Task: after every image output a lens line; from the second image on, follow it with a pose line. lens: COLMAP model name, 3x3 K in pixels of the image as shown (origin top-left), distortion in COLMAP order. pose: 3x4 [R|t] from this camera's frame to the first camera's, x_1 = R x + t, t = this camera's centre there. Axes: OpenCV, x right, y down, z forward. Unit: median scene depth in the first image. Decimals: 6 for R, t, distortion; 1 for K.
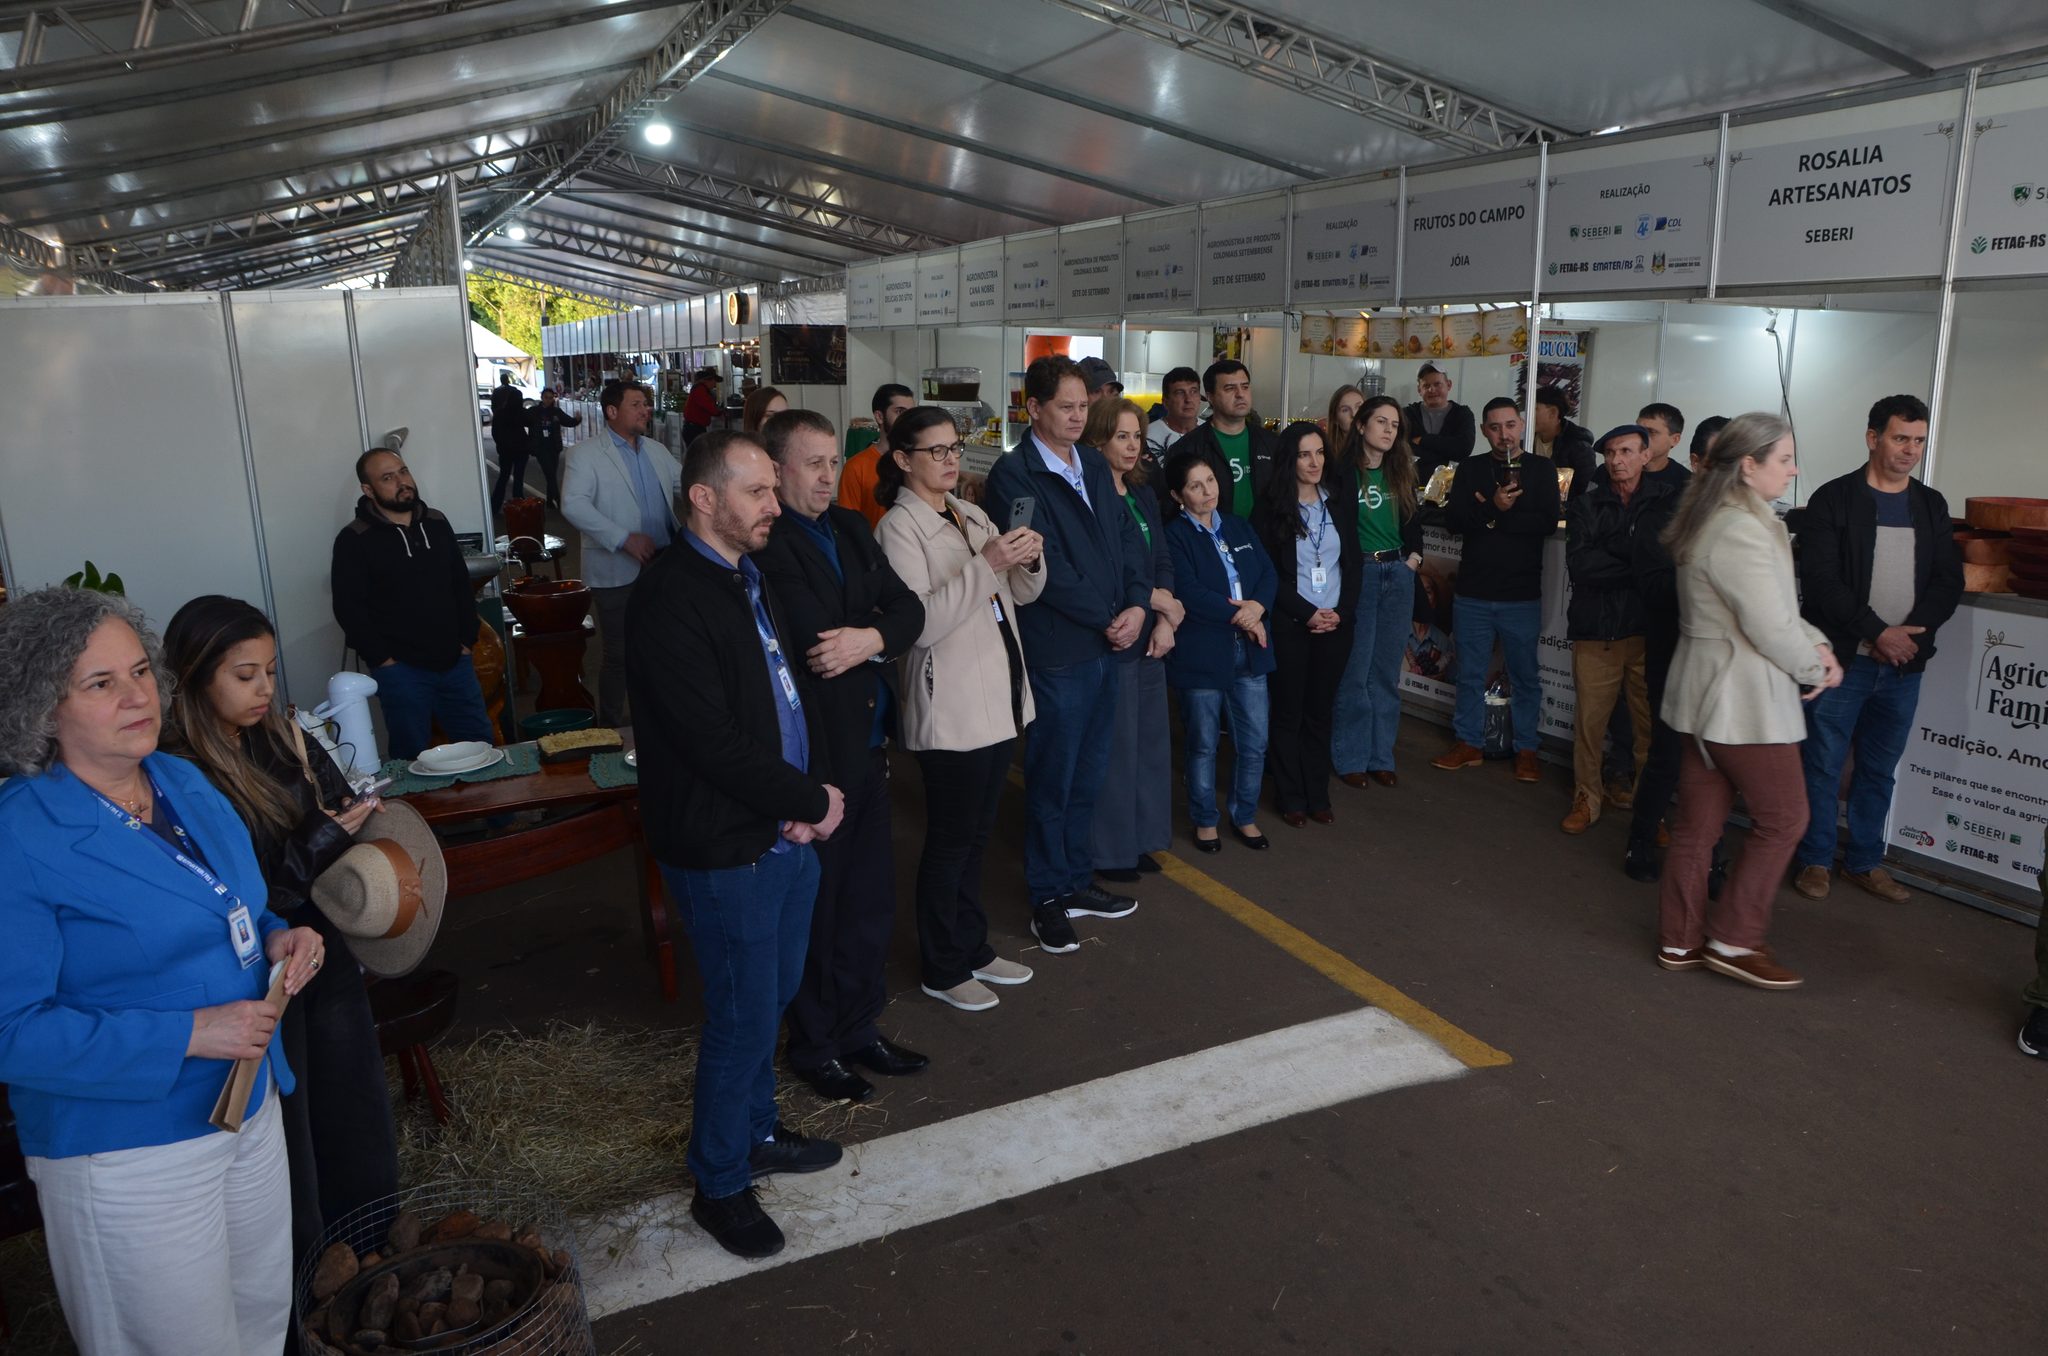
lens RADIAL K [[1506.2, 0, 1027.3], [0, 1506.2, 666.5], [0, 0, 1]] dist [-0.119458, 0.101828]
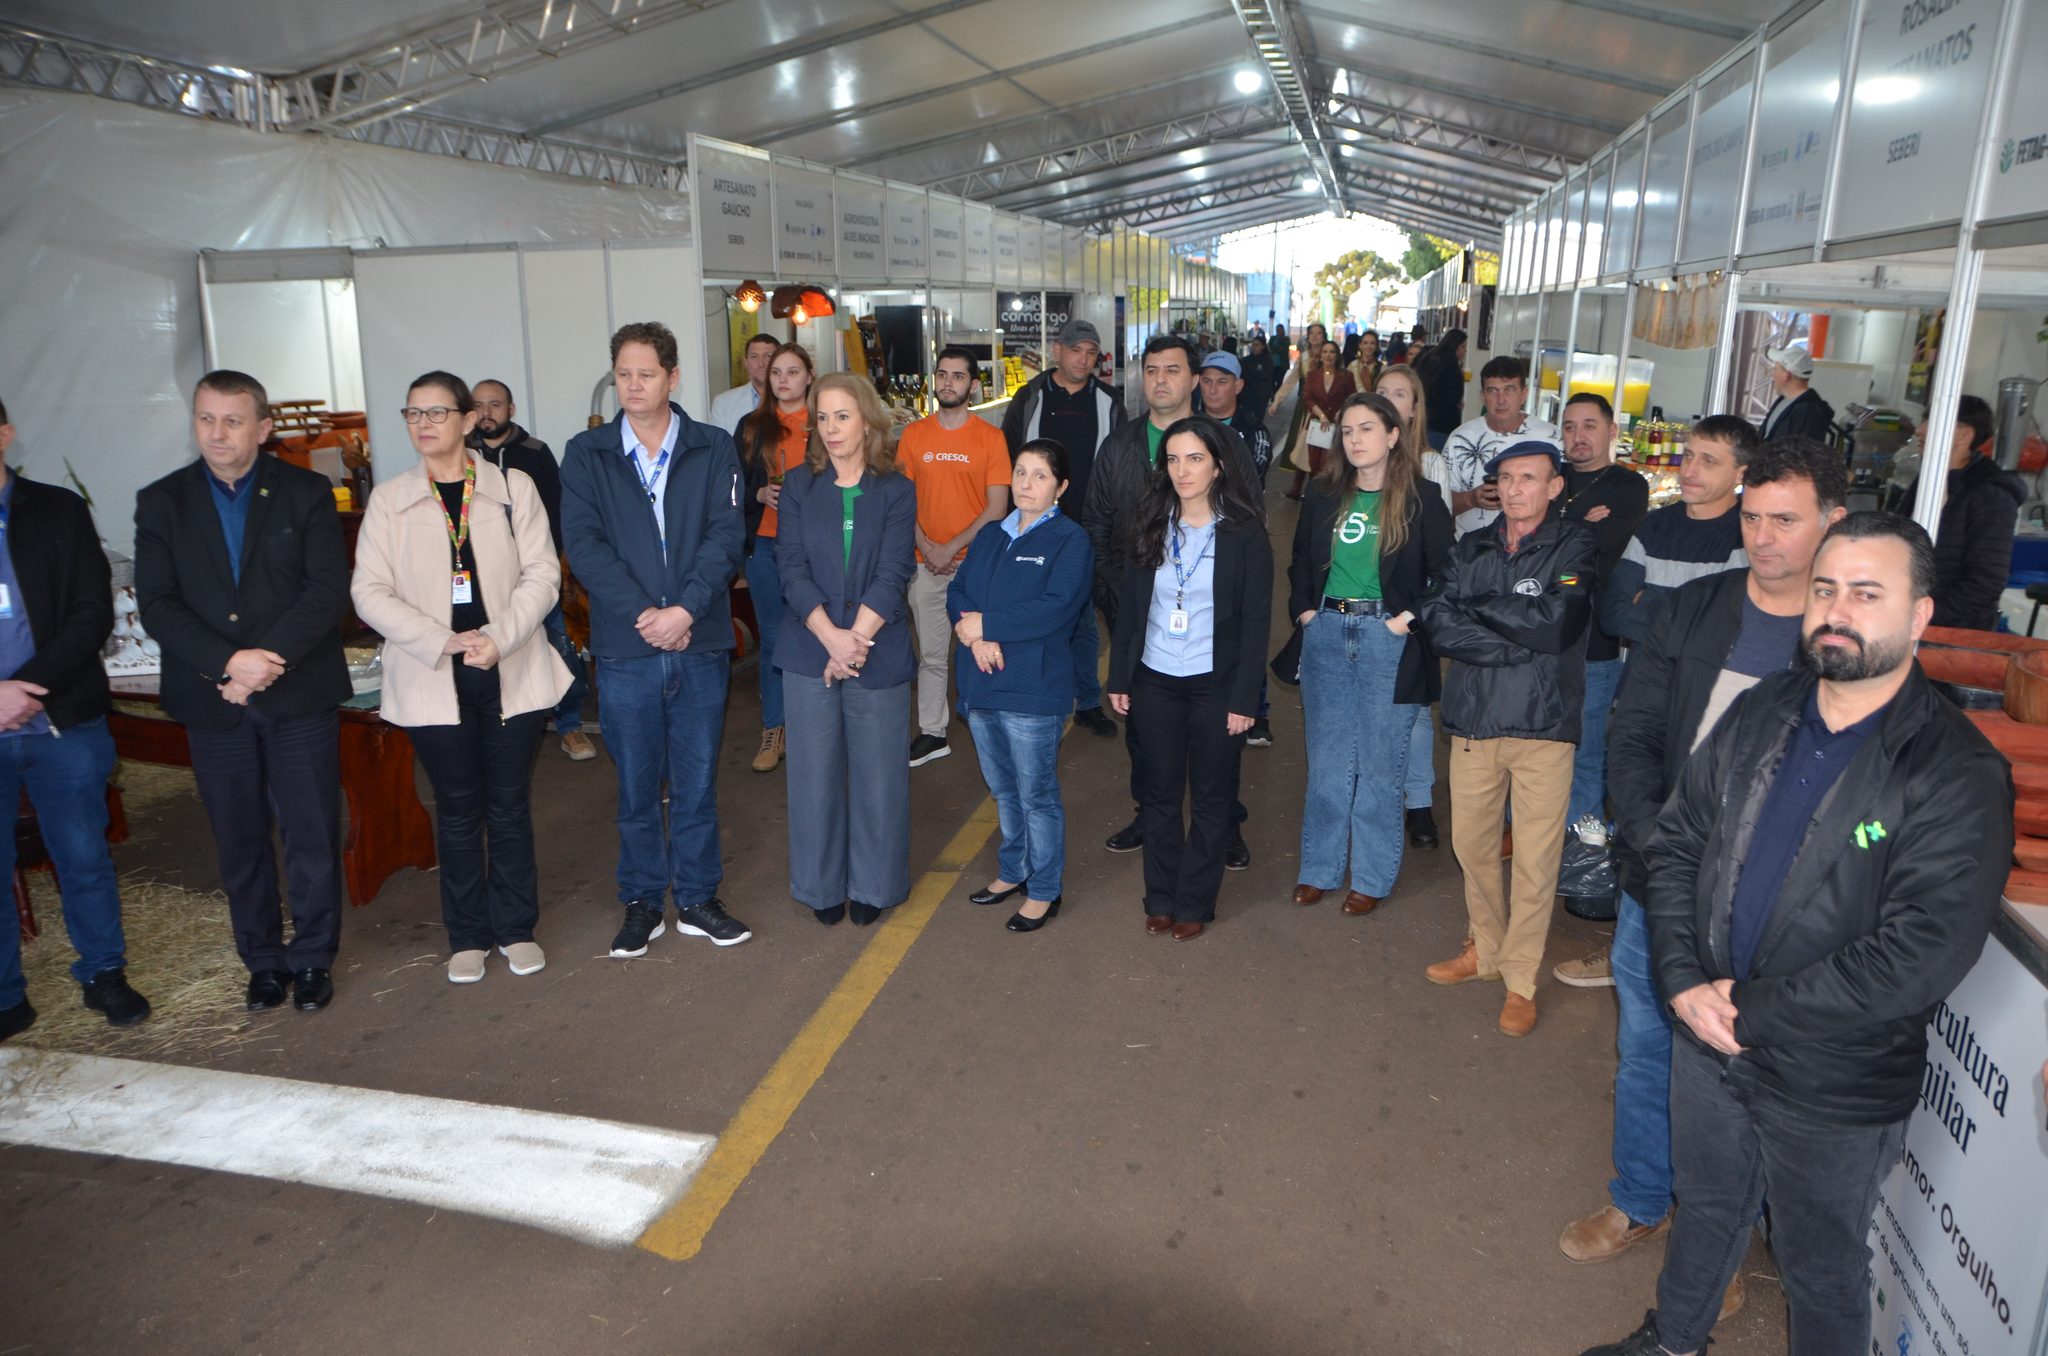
lens RADIAL K [[1506.2, 0, 1028.9], [0, 1506.2, 657.4], [0, 0, 1]] dist [-0.119458, 0.101828]
pose [[0.792977, 0.165937, -0.586219, 0.659329], [-0.149496, 0.985774, 0.076814, -0.096860], [0.590625, 0.026726, 0.806503, 0.364975]]
